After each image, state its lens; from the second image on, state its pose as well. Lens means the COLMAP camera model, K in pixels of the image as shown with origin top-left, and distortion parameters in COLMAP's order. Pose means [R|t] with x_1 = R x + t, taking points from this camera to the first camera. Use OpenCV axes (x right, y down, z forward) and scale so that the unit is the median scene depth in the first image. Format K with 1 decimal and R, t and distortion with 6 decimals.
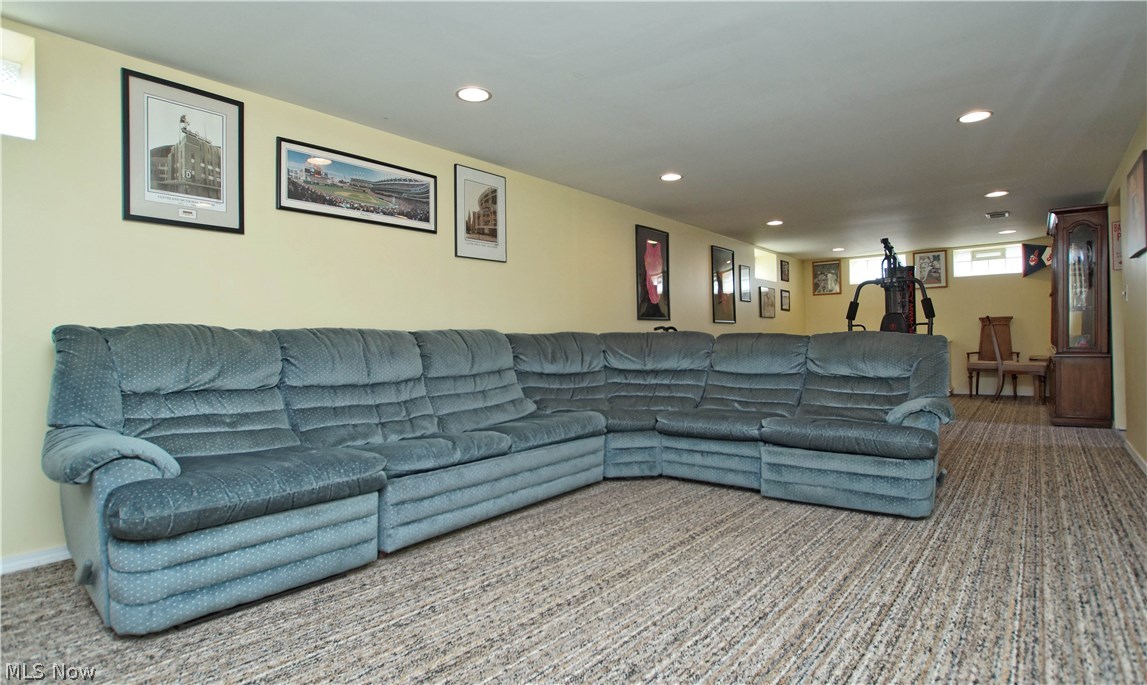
lens RADIAL K [[619.3, 0, 573.9], [0, 619.3, 342.5], [0, 0, 1]] dist [-0.050547, 0.009133]
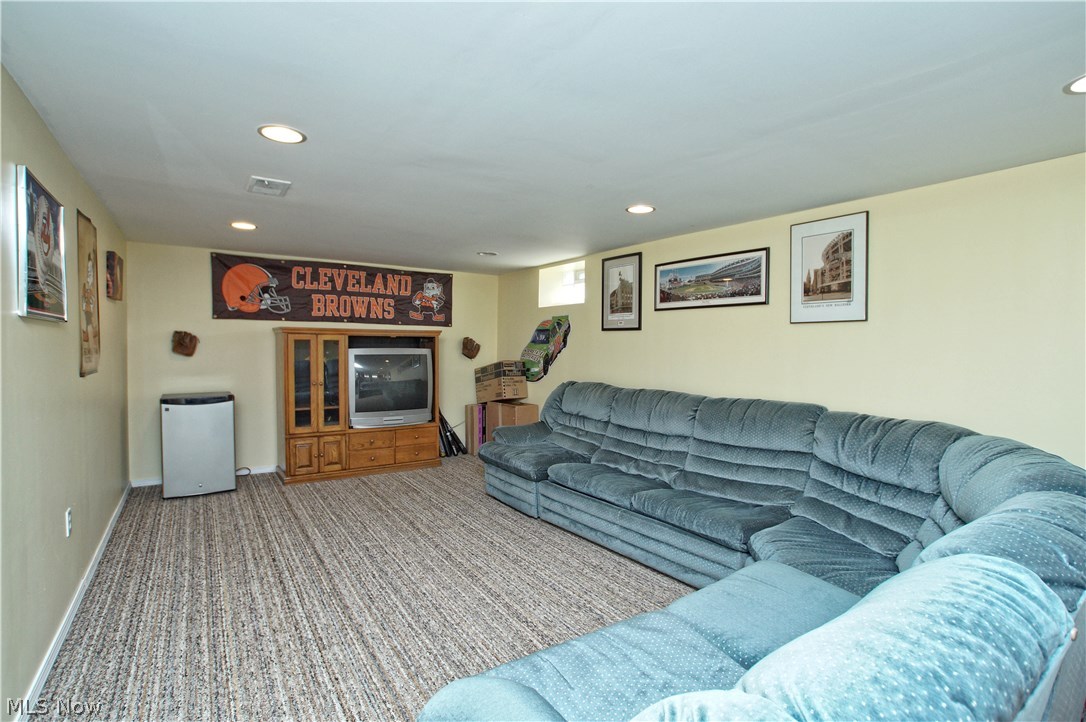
lens RADIAL K [[526.8, 0, 546.9], [0, 526.8, 361.3], [0, 0, 1]] dist [-0.059731, 0.019834]
pose [[-0.312006, 0.049988, -0.948764, 0.893410], [0.003692, 0.998671, 0.051404, -0.160075], [0.950073, 0.012535, -0.311776, 1.155813]]
